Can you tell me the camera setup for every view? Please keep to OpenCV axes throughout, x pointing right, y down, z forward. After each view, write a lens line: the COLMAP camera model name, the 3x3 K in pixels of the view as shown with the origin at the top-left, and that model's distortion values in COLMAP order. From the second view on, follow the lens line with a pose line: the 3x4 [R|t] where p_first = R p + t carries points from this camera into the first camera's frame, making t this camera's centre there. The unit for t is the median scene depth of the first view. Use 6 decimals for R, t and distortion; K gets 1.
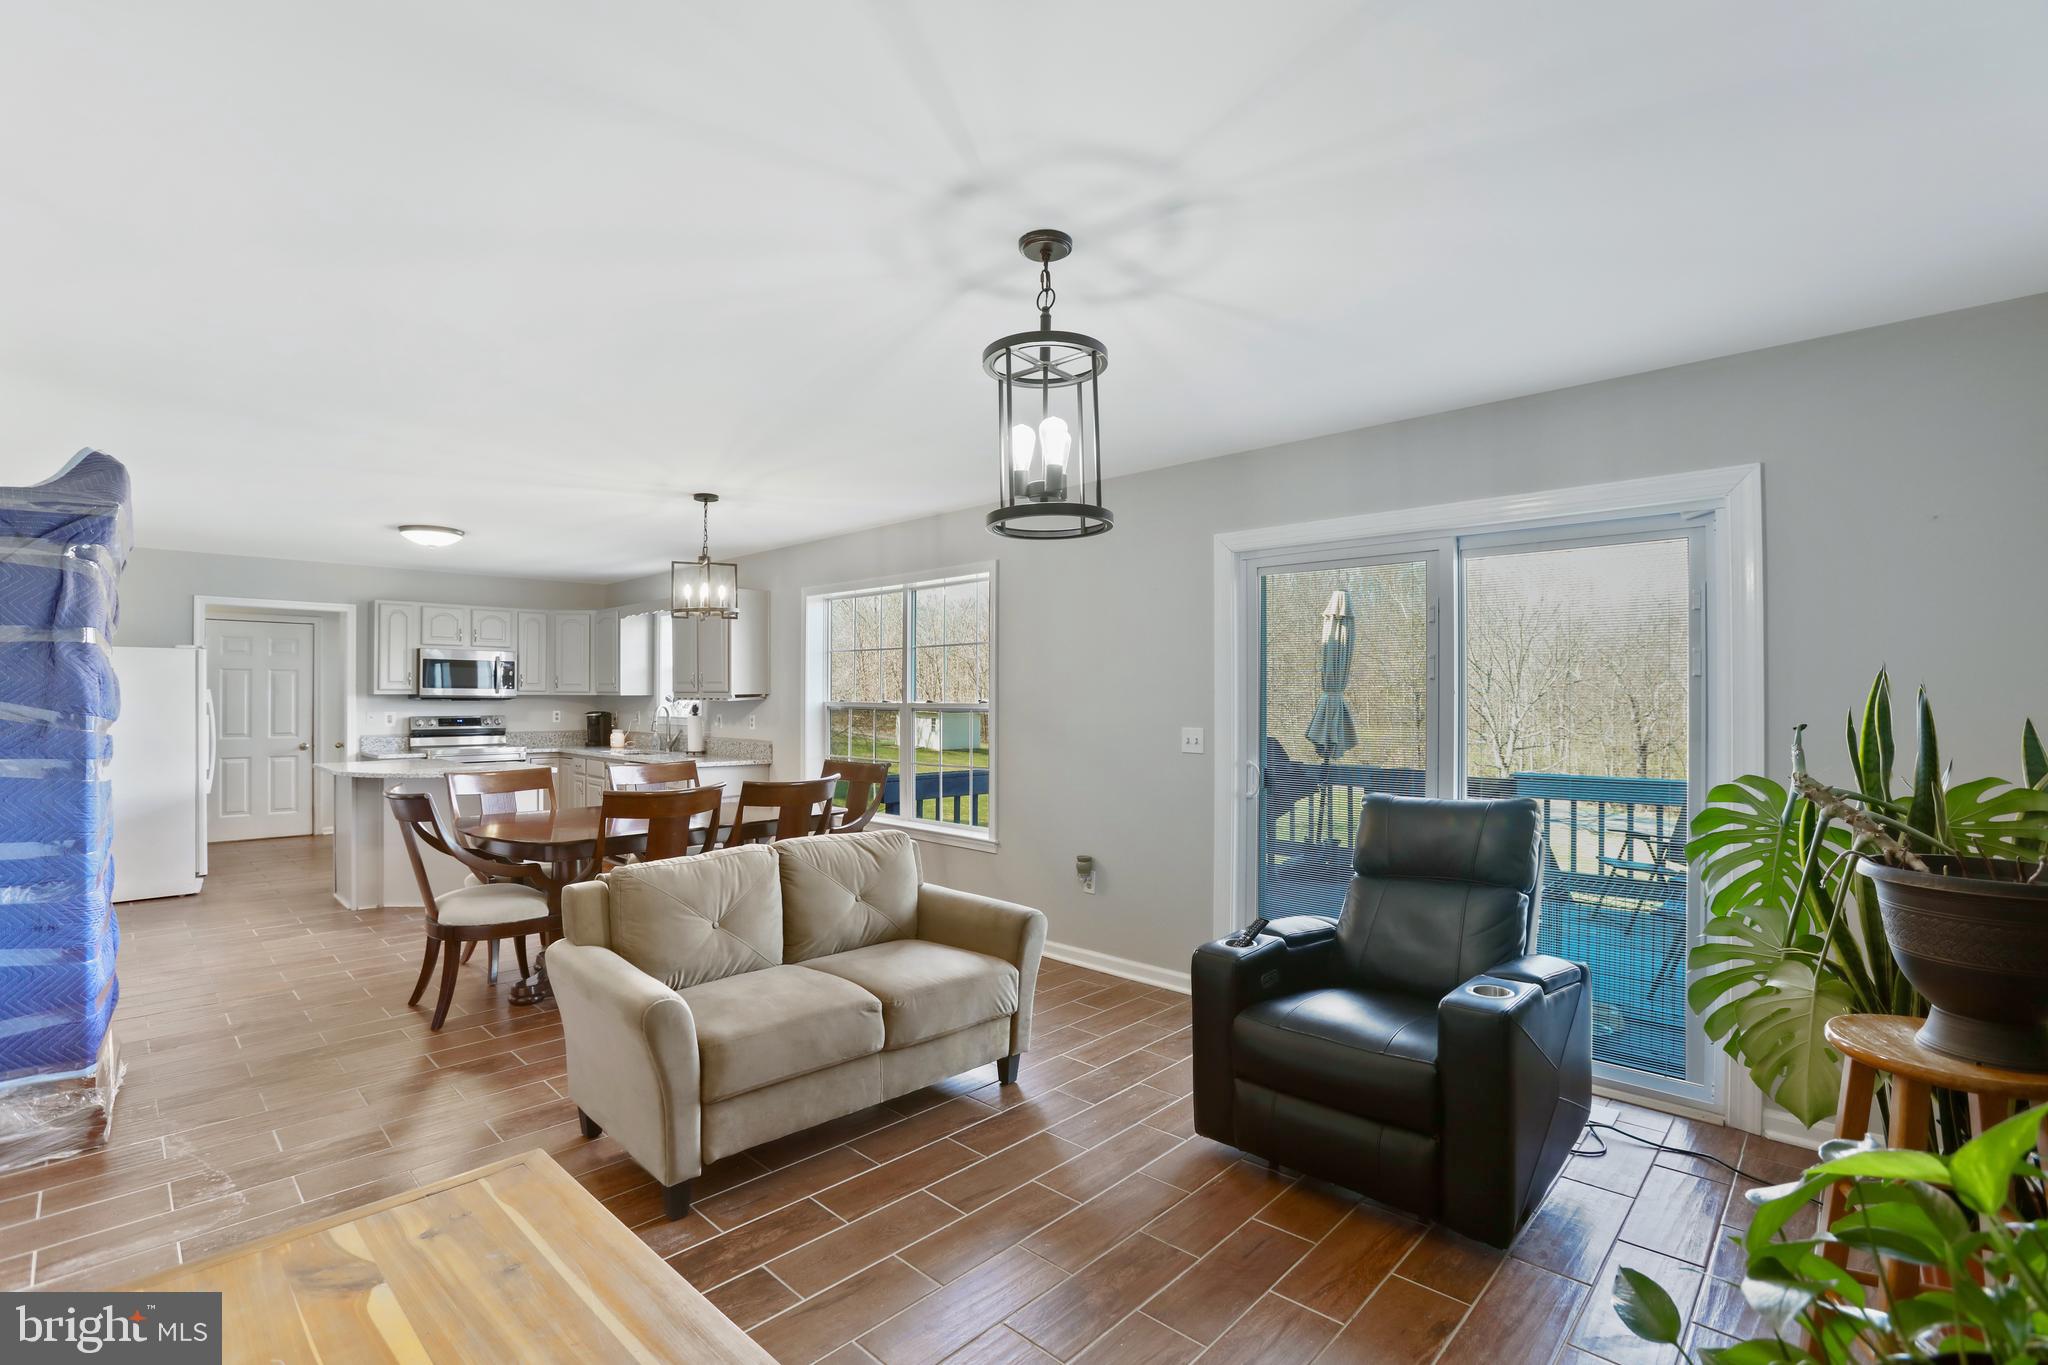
lens RADIAL K [[944.3, 0, 1031.0], [0, 944.3, 683.4], [0, 0, 1]] dist [-0.049227, 0.011647]
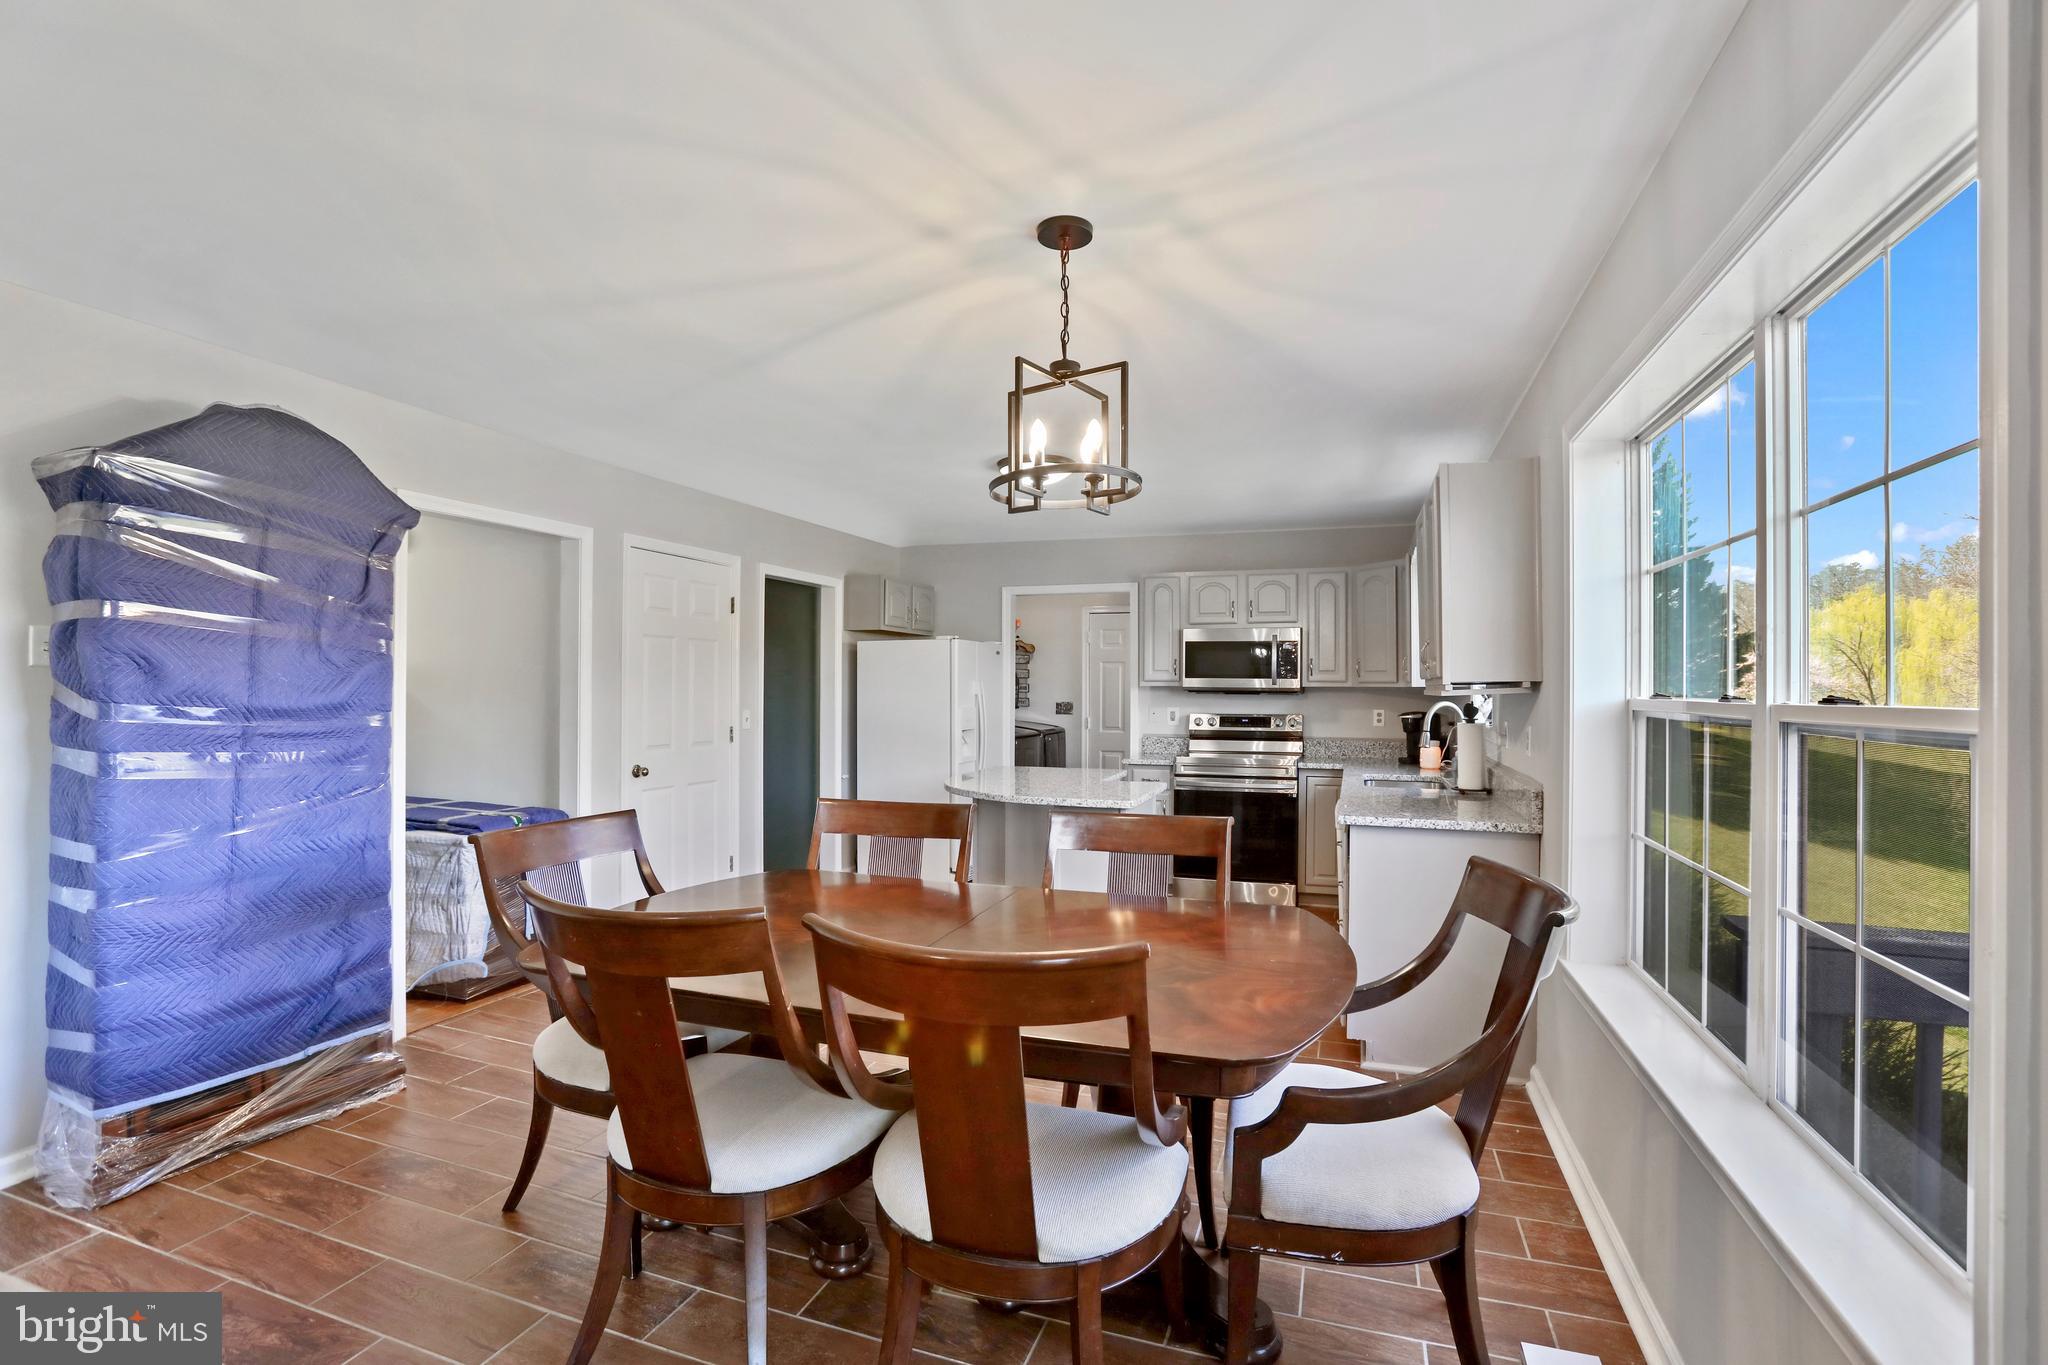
lens RADIAL K [[944.3, 0, 1026.6], [0, 944.3, 686.7], [0, 0, 1]] dist [-0.049227, 0.011647]
pose [[0.424463, -0.003102, -0.905440, 0.021596], [0.008475, 0.999964, 0.000547, 0.010382], [0.905406, -0.007906, 0.424474, 0.509952]]
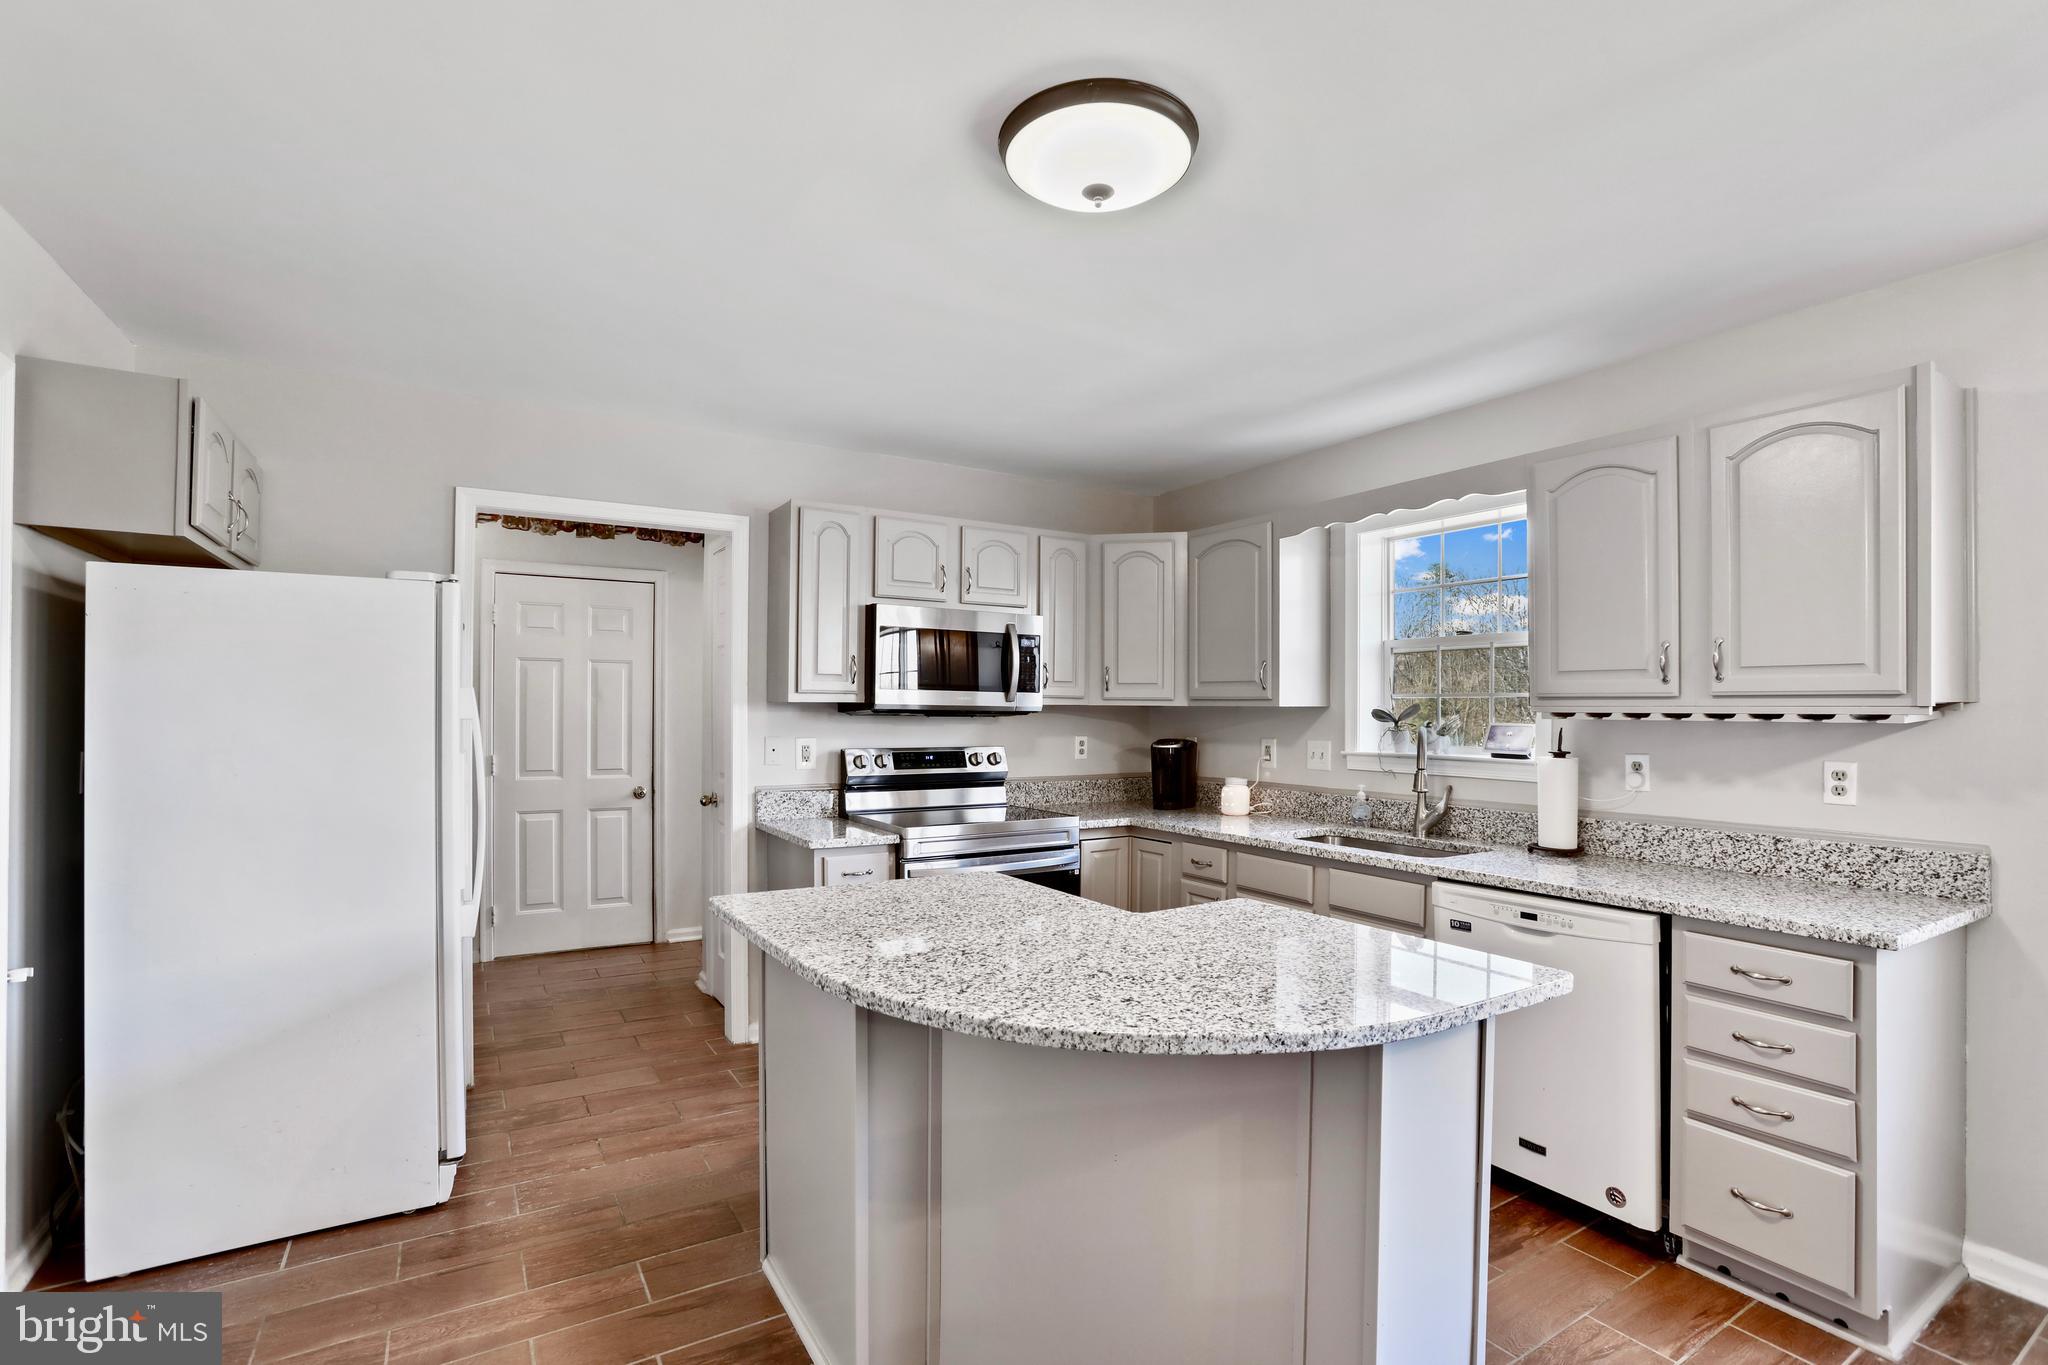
lens RADIAL K [[944.3, 0, 1005.6], [0, 944.3, 702.3], [0, 0, 1]] dist [-0.049227, 0.011647]
pose [[0.964940, 0.001489, -0.262465, -0.454906], [-0.000302, 0.999990, 0.004561, 0.009114], [0.262469, -0.004321, 0.964931, 0.538776]]
